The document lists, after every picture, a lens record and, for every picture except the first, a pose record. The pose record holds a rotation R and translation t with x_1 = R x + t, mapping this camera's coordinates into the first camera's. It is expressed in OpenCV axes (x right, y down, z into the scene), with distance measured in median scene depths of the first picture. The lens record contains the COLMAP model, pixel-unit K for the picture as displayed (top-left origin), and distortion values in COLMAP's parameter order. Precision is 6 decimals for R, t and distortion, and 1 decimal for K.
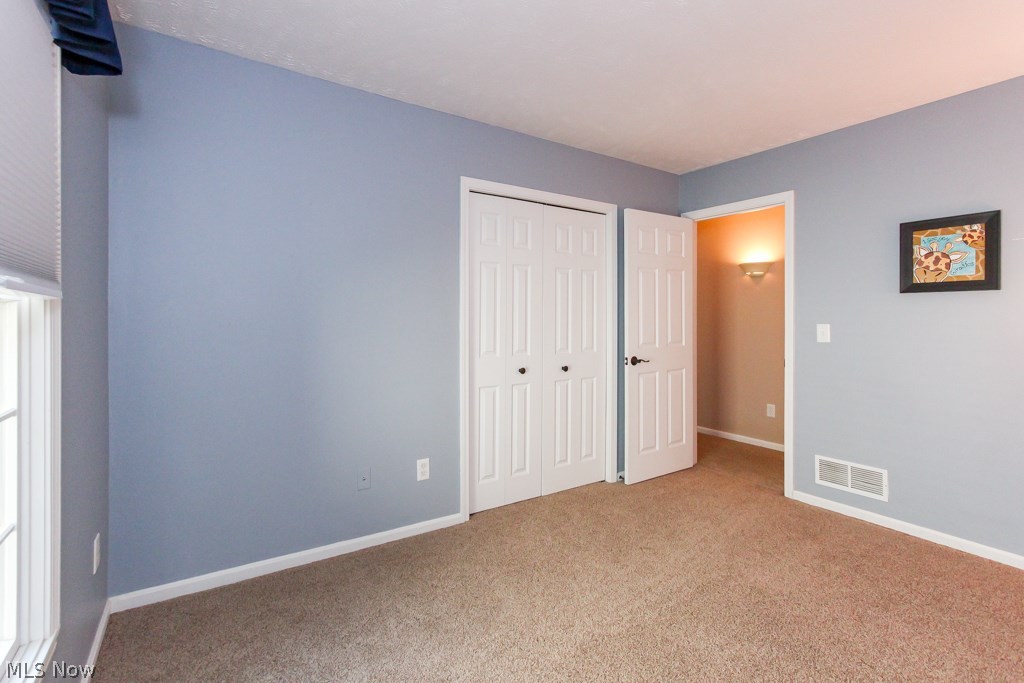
lens RADIAL K [[469.9, 0, 501.3], [0, 469.9, 315.5], [0, 0, 1]] dist [-0.000212, 0.000644]
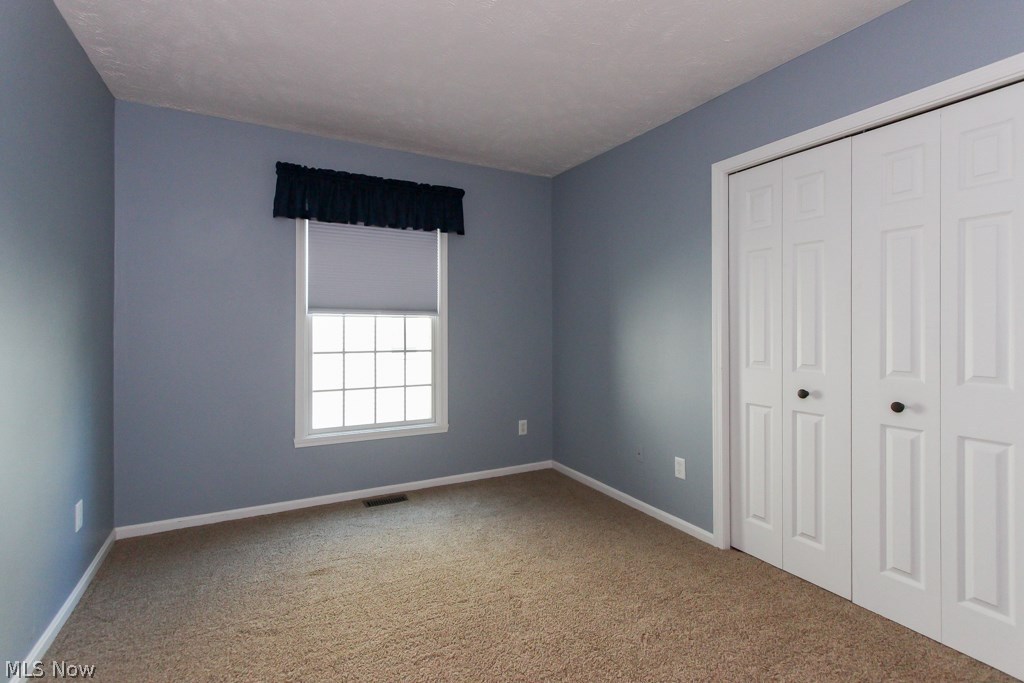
lens RADIAL K [[469.9, 0, 513.4], [0, 469.9, 334.0], [0, 0, 1]] dist [-0.000212, 0.000644]
pose [[-0.072159, 0.000580, -0.997393, 1.021679], [-0.004568, 0.999989, 0.000912, 0.039189], [0.997383, 0.004622, -0.072156, 0.812431]]
